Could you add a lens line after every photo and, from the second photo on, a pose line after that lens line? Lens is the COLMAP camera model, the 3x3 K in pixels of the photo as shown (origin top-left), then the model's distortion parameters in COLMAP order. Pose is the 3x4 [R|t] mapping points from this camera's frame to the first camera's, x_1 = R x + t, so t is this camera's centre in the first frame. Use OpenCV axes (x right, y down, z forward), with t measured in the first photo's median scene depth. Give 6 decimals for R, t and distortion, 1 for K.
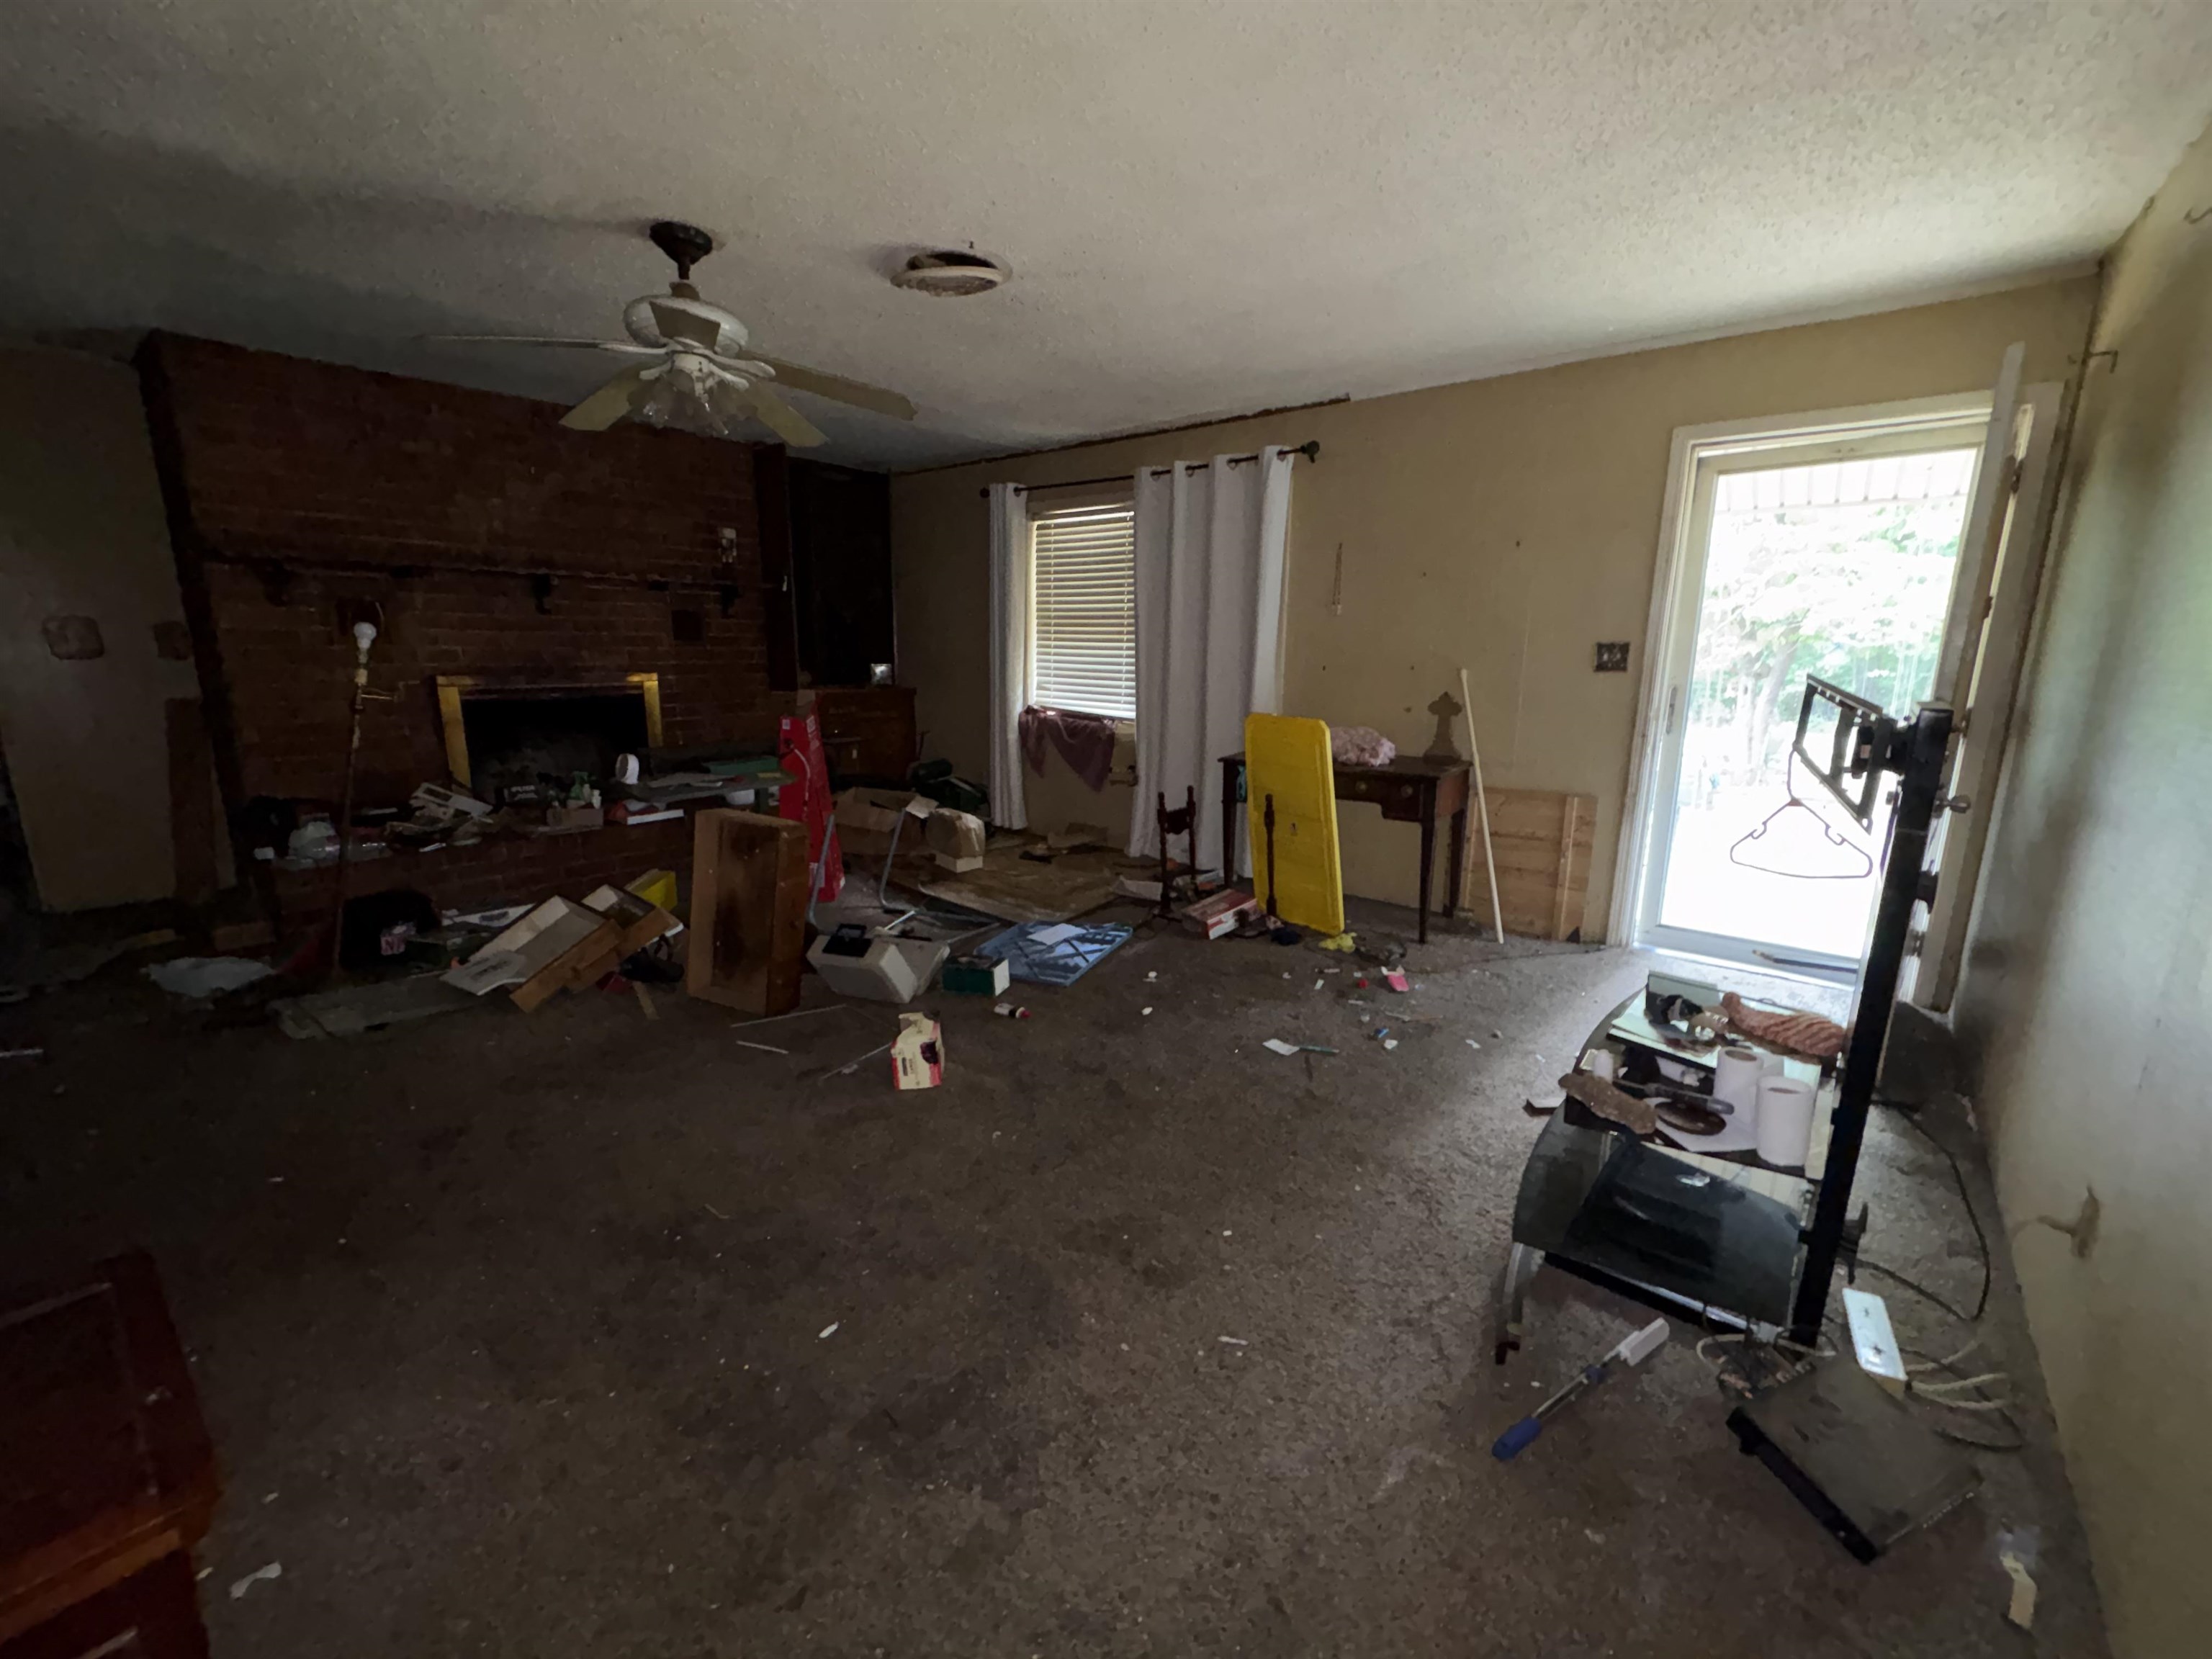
lens RADIAL K [[885.9, 0, 1114.2], [0, 885.9, 820.6], [0, 0, 1]] dist [0.002936, -0.000058]
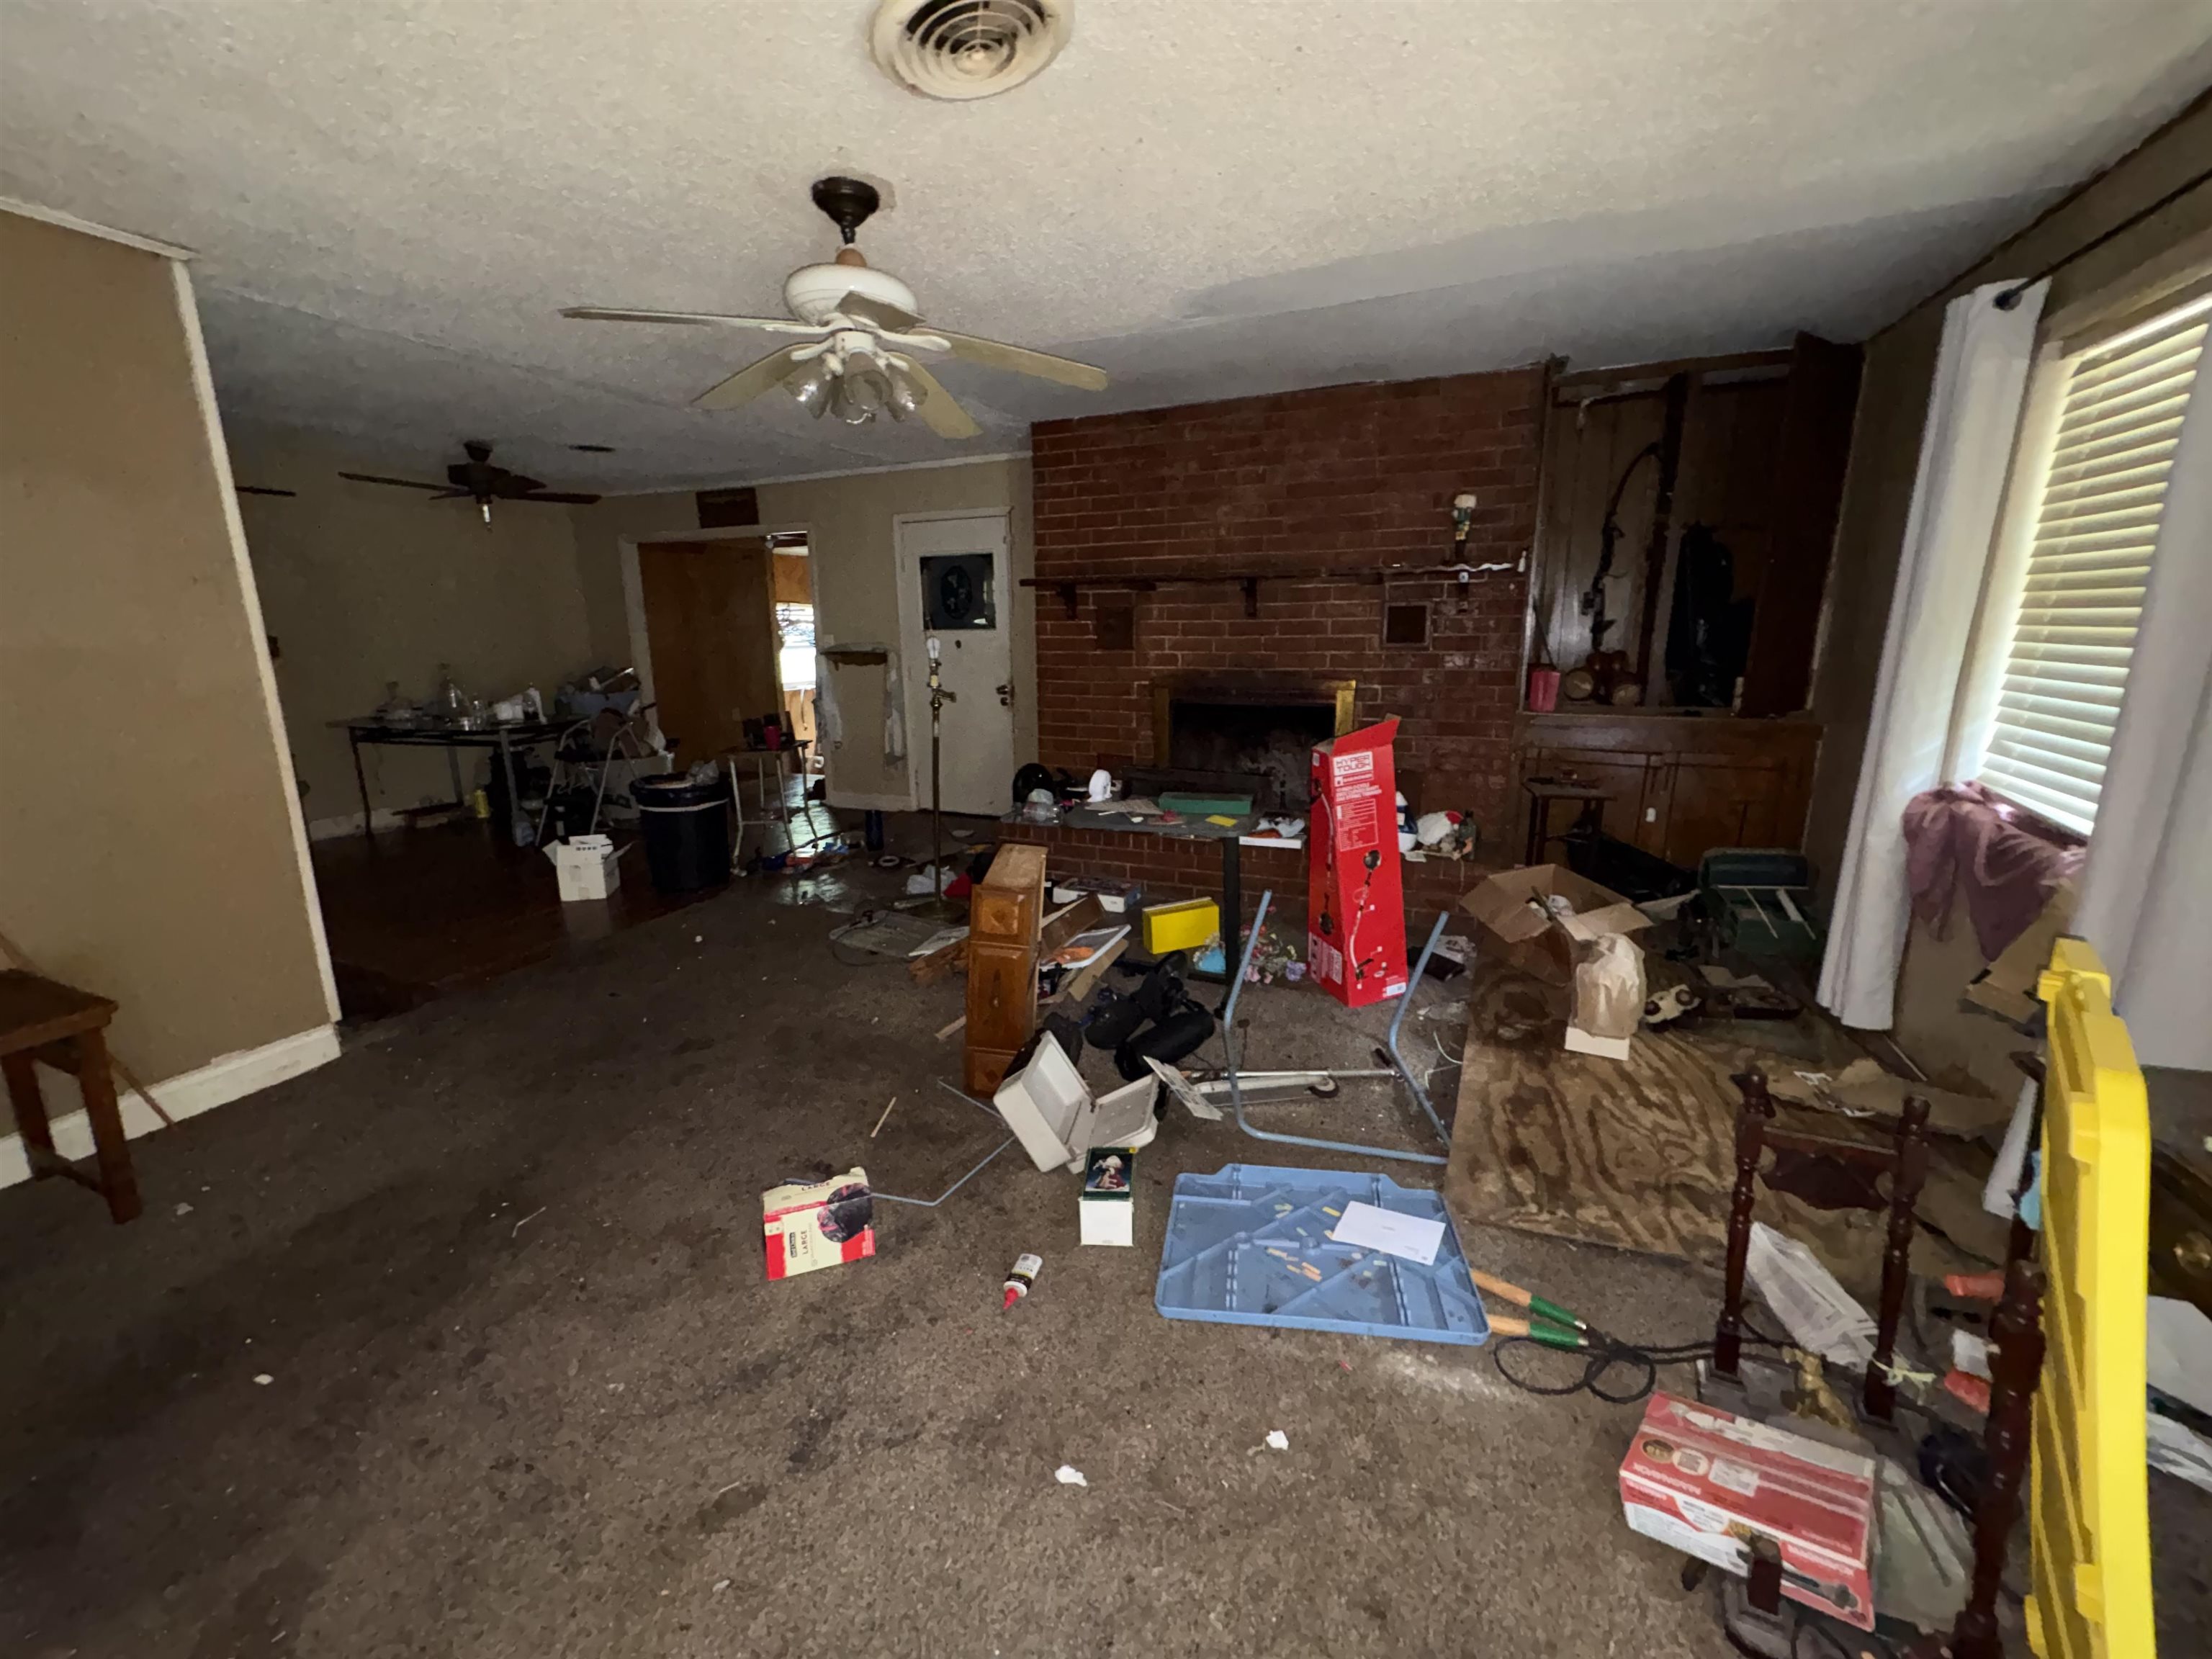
lens RADIAL K [[885.9, 0, 1100.6], [0, 885.9, 828.8], [0, 0, 1]] dist [0.002936, -0.000058]
pose [[0.278797, 0.198409, -0.939631, 0.265830], [-0.179599, 0.971935, 0.151942, -0.119717], [0.943407, 0.126396, 0.306606, 0.548850]]
